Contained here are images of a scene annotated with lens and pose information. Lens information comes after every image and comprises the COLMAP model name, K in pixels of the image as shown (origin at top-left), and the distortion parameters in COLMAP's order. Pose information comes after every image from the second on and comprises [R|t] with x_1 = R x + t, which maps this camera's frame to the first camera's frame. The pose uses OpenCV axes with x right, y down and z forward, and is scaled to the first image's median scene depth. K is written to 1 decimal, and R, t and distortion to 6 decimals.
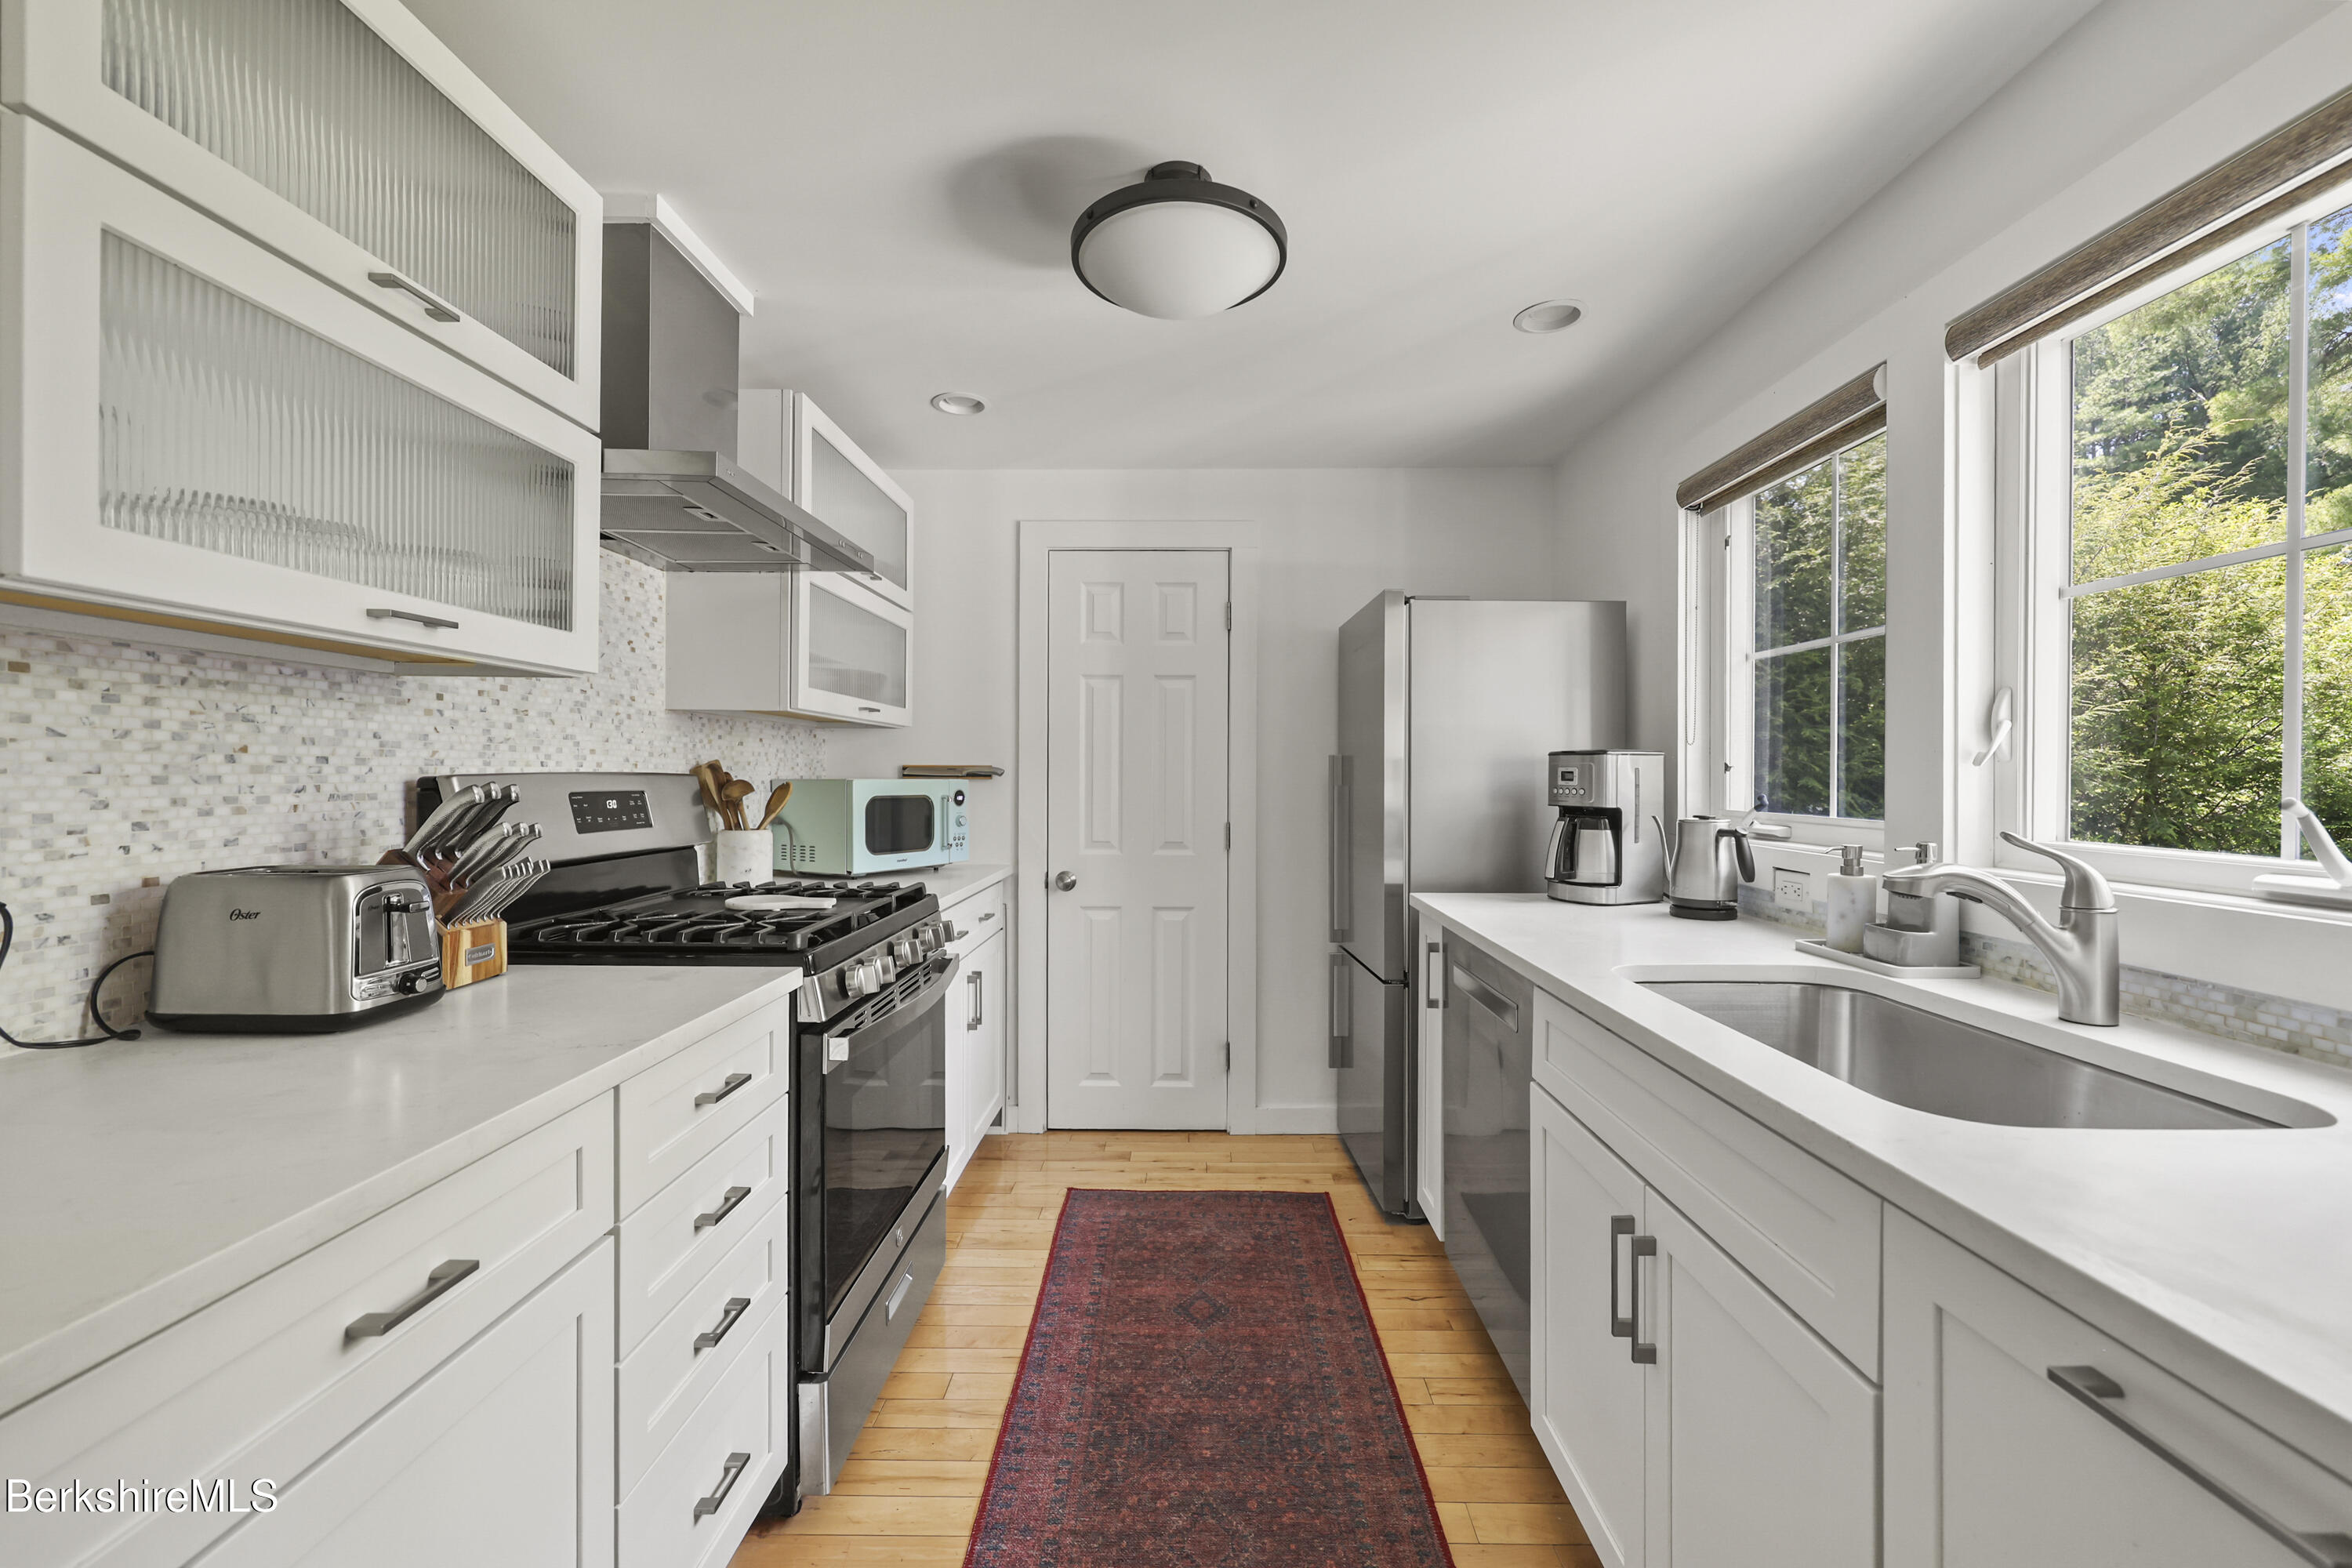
lens RADIAL K [[964.4, 0, 1181.0], [0, 964.4, 784.1], [0, 0, 1]] dist [-0.001542, 0.000152]
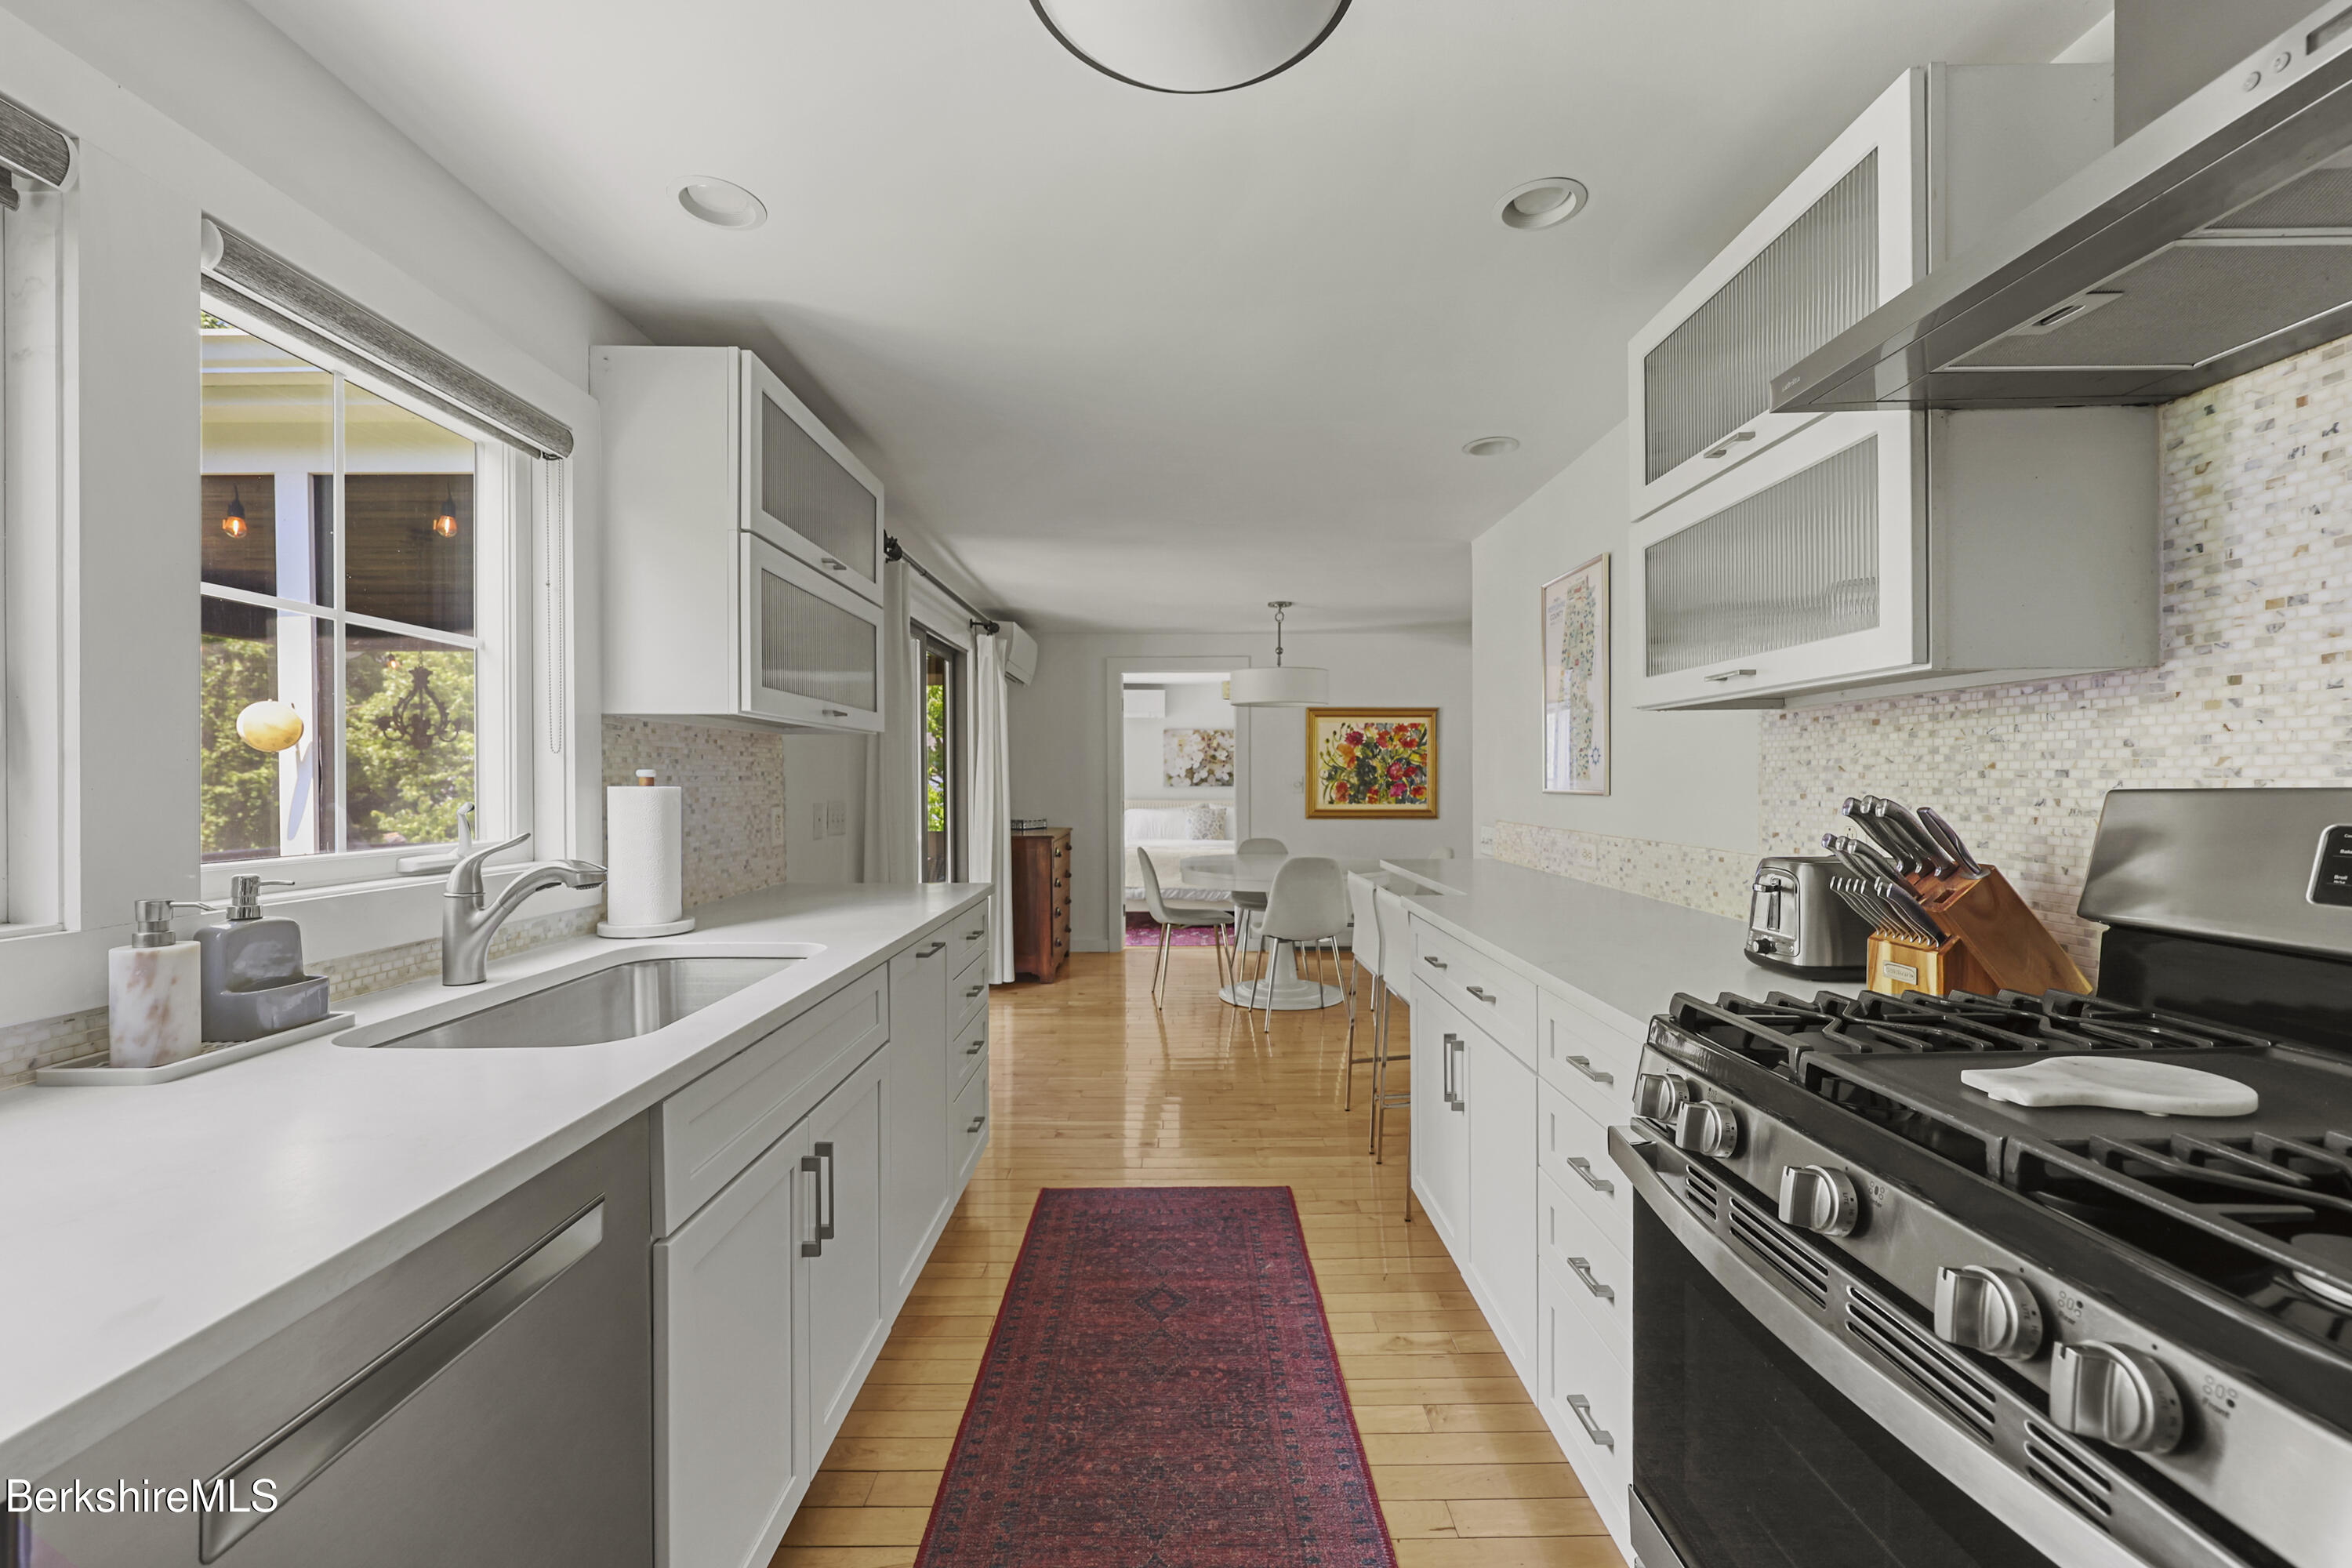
lens RADIAL K [[951.6, 0, 1184.3], [0, 951.6, 790.2], [0, 0, 1]] dist [-0.000614, 0.000007]
pose [[-0.999784, 0.000208, -0.020759, 0.016493], [-0.000218, 0.999790, 0.020472, -0.025086], [0.020759, 0.020472, -0.999575, 1.763867]]
